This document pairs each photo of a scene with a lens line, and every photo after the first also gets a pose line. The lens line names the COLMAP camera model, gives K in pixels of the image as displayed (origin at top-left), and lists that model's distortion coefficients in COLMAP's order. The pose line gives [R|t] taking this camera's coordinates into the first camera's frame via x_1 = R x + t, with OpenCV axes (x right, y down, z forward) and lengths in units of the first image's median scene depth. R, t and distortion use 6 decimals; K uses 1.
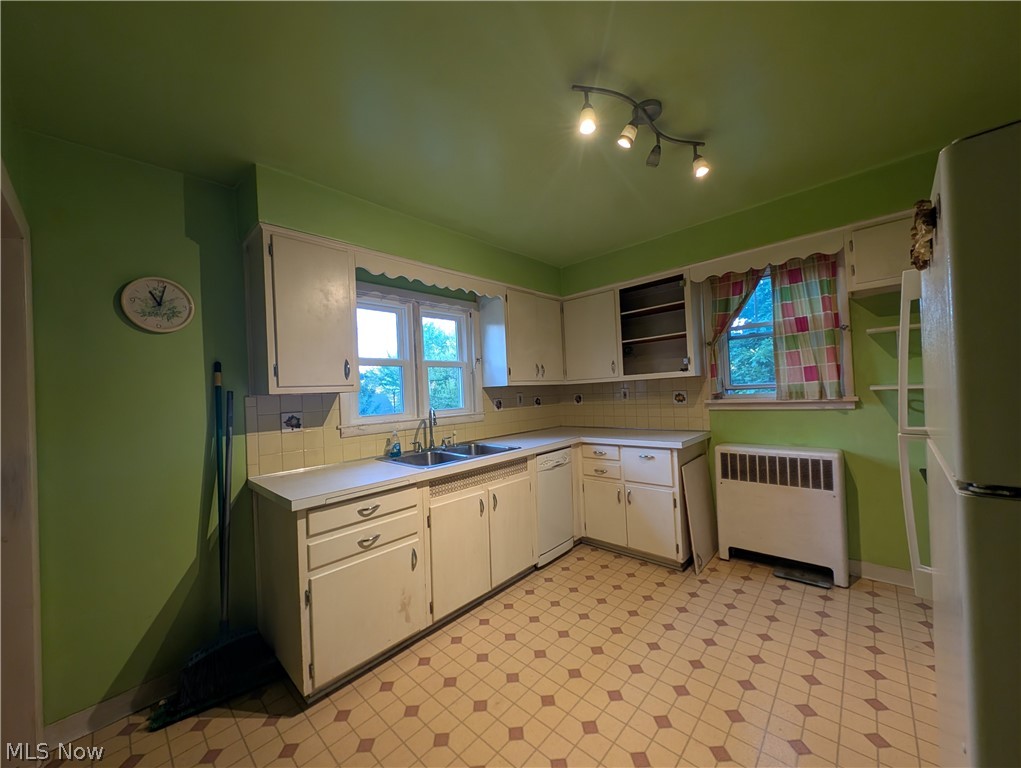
lens RADIAL K [[380.0, 0, 506.3], [0, 380.0, 384.7], [0, 0, 1]] dist [-0.000494, -0.000083]
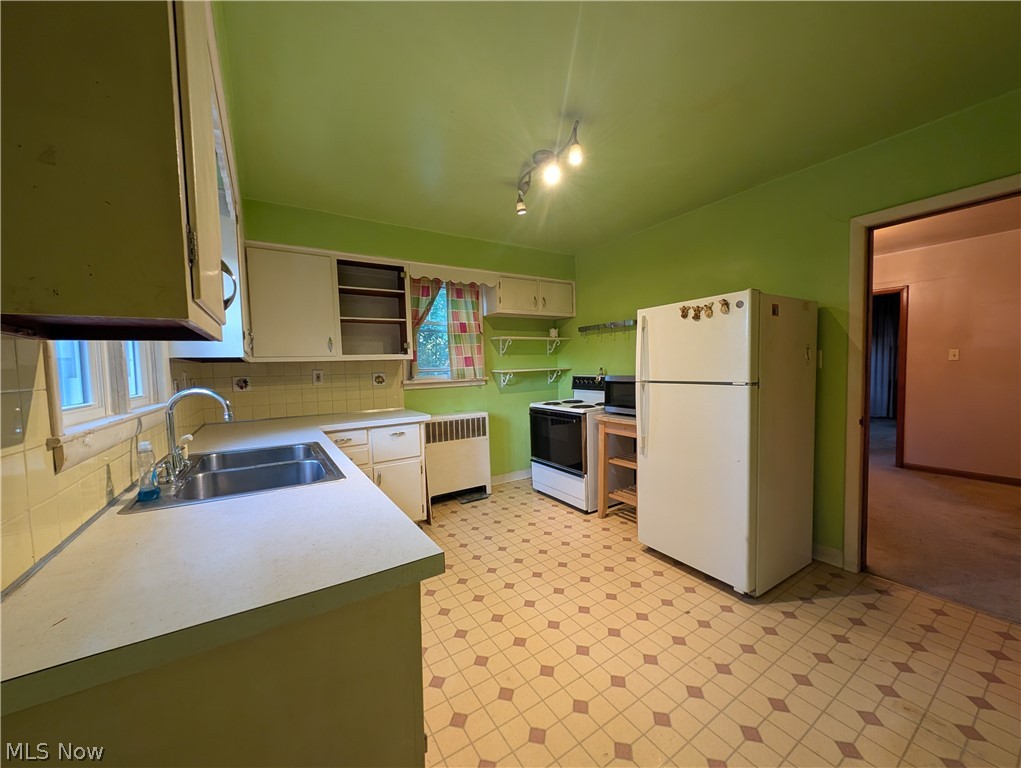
lens RADIAL K [[380.0, 0, 505.8], [0, 380.0, 387.1], [0, 0, 1]] dist [-0.000494, -0.000083]
pose [[0.248140, -0.010835, 0.968664, -0.584199], [-0.003462, 0.999921, 0.012072, 0.049424], [-0.968718, -0.006349, 0.248083, 0.469885]]
